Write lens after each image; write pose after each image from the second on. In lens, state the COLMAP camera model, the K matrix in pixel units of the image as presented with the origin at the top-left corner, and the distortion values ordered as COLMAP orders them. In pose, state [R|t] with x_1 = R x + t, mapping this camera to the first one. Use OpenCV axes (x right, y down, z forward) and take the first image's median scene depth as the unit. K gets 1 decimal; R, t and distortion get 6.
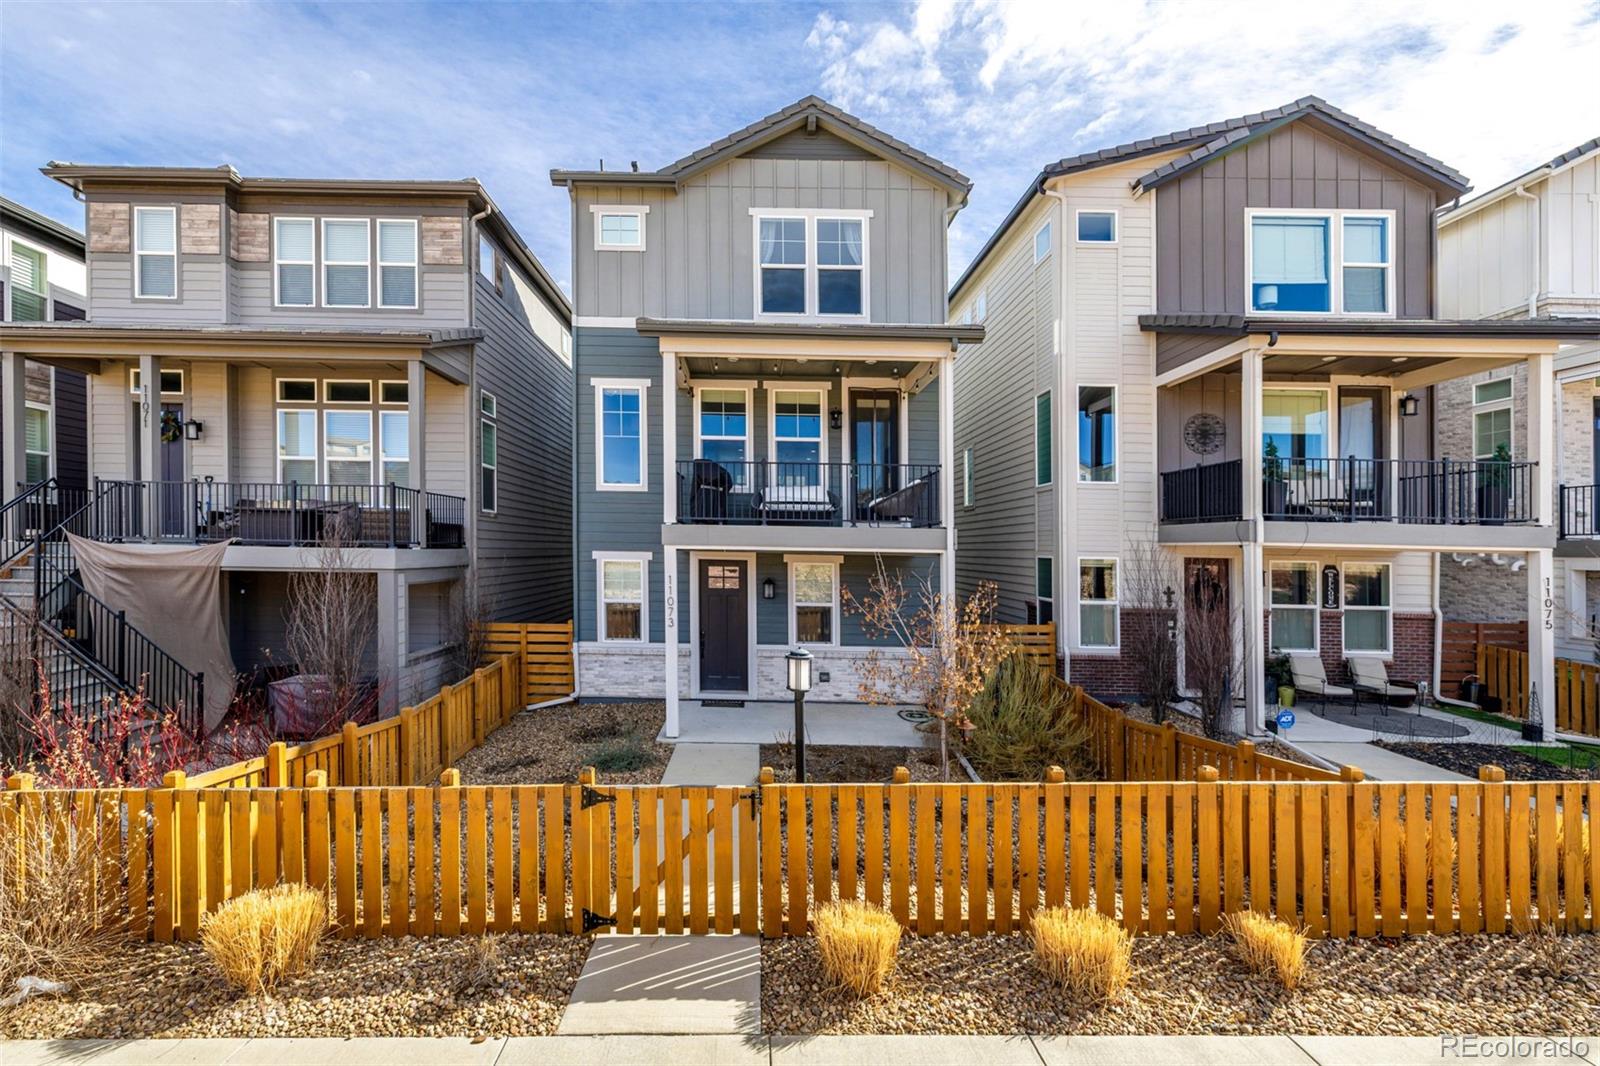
lens RADIAL K [[705.3, 0, 754.0], [0, 705.3, 550.4], [0, 0, 1]] dist [0.000374, 0.000188]
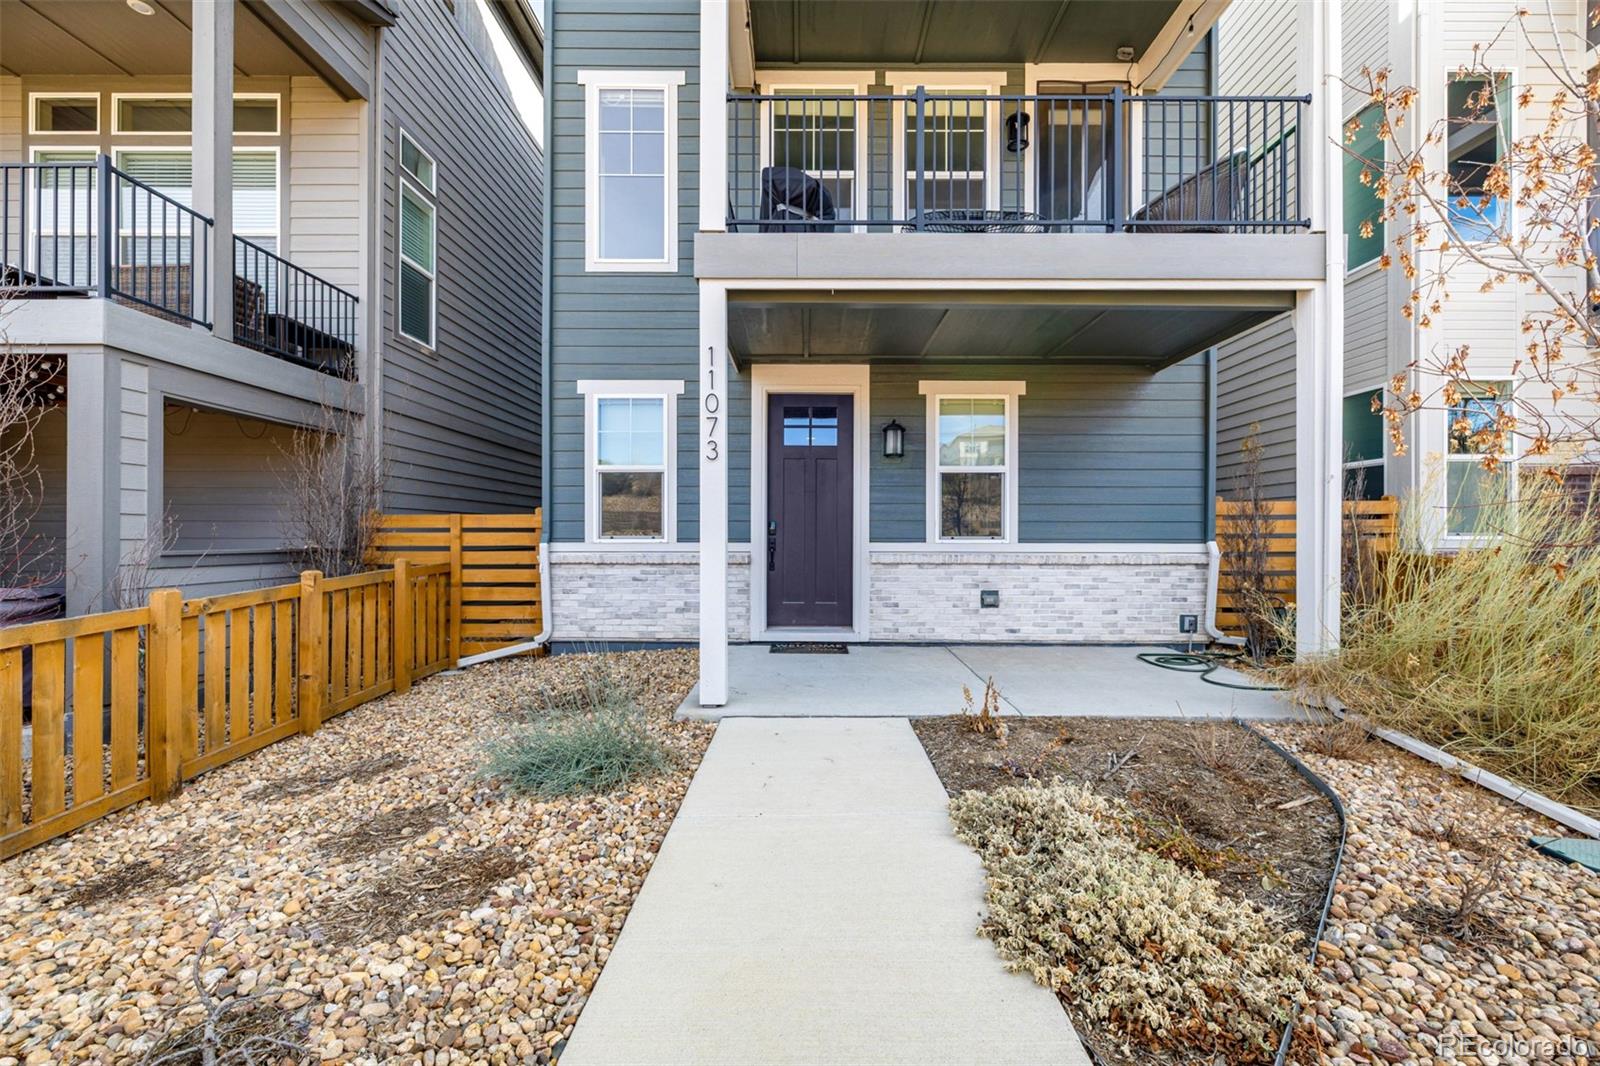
lens RADIAL K [[678.5, 0, 808.2], [0, 678.5, 536.9], [0, 0, 1]] dist [0.000088, 0.000434]
pose [[0.999864, -0.014038, 0.008666, -0.056699], [0.014087, 0.999885, -0.005575, 0.133270], [-0.008587, 0.005697, 0.999947, 0.472621]]
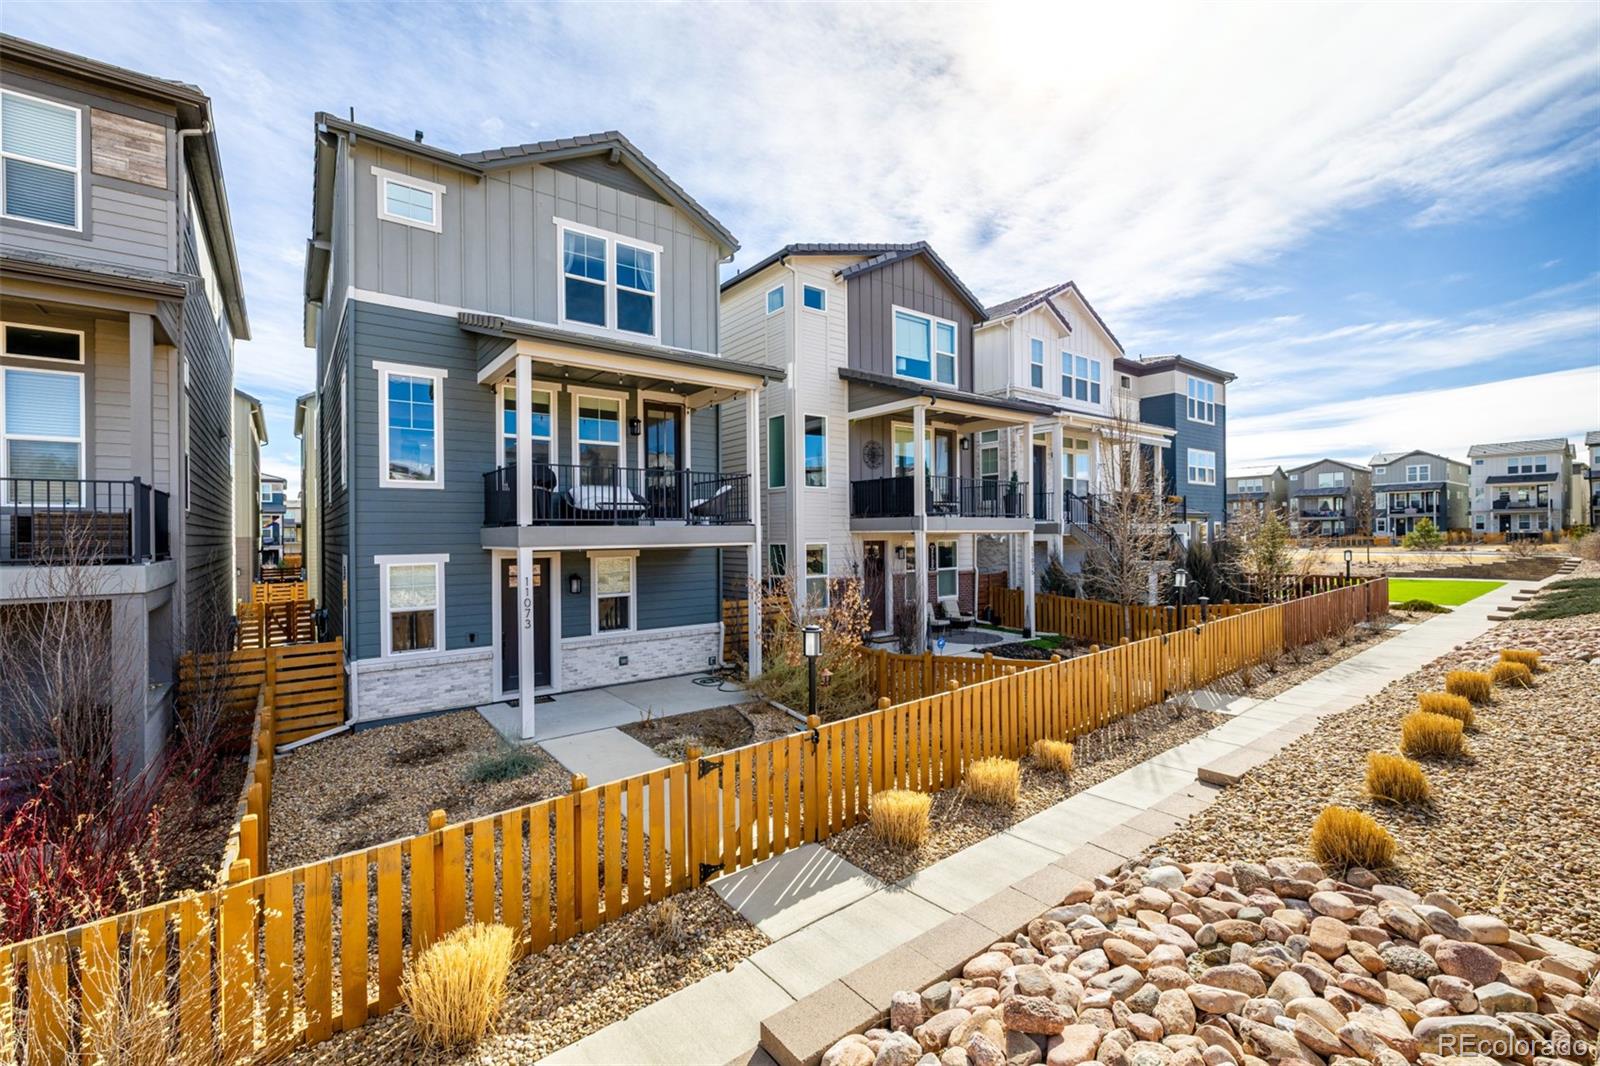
lens RADIAL K [[678.5, 0, 800.1], [0, 678.5, 531.1], [0, 0, 1]] dist [0.000088, 0.000434]
pose [[0.787564, -0.023615, 0.615780, -0.341493], [0.026541, 0.999638, 0.004390, -0.019573], [-0.615661, 0.012886, 0.787906, 0.000538]]
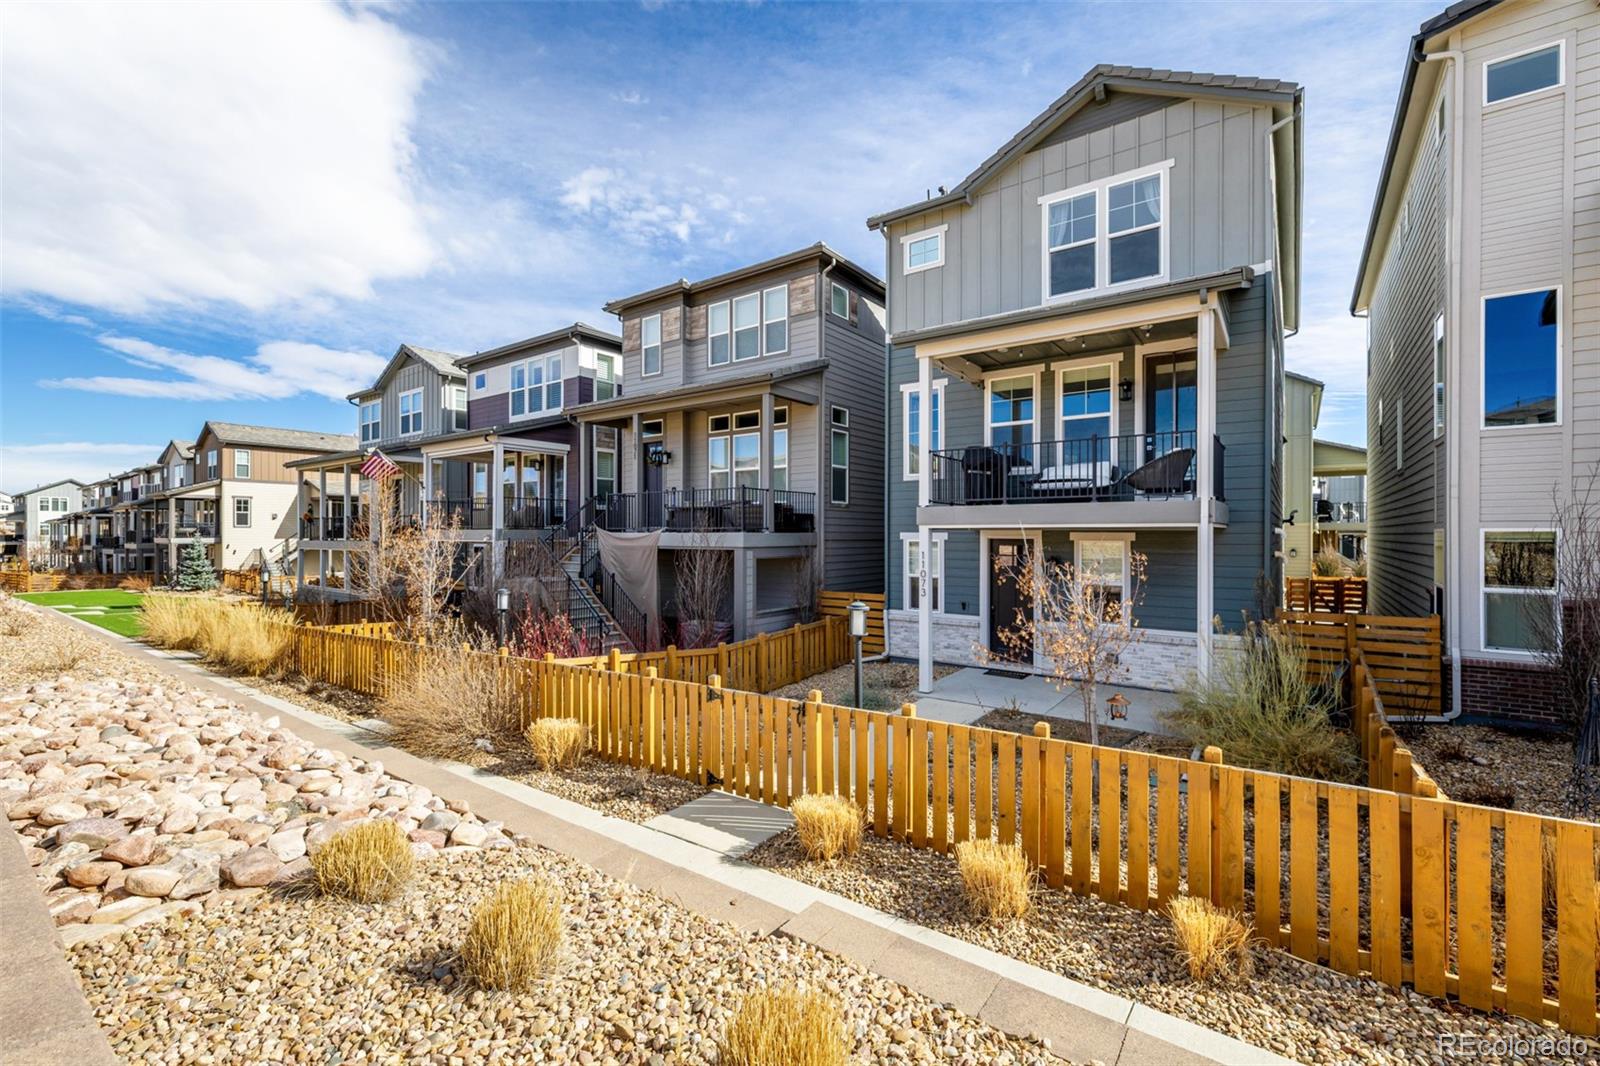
lens RADIAL K [[678.5, 0, 788.3], [0, 678.5, 533.8], [0, 0, 1]] dist [0.000088, 0.000434]
pose [[0.799650, -0.016085, -0.600251, 0.301900], [0.010661, 0.999864, -0.012591, 0.015414], [0.600372, 0.003669, 0.799712, -0.011838]]
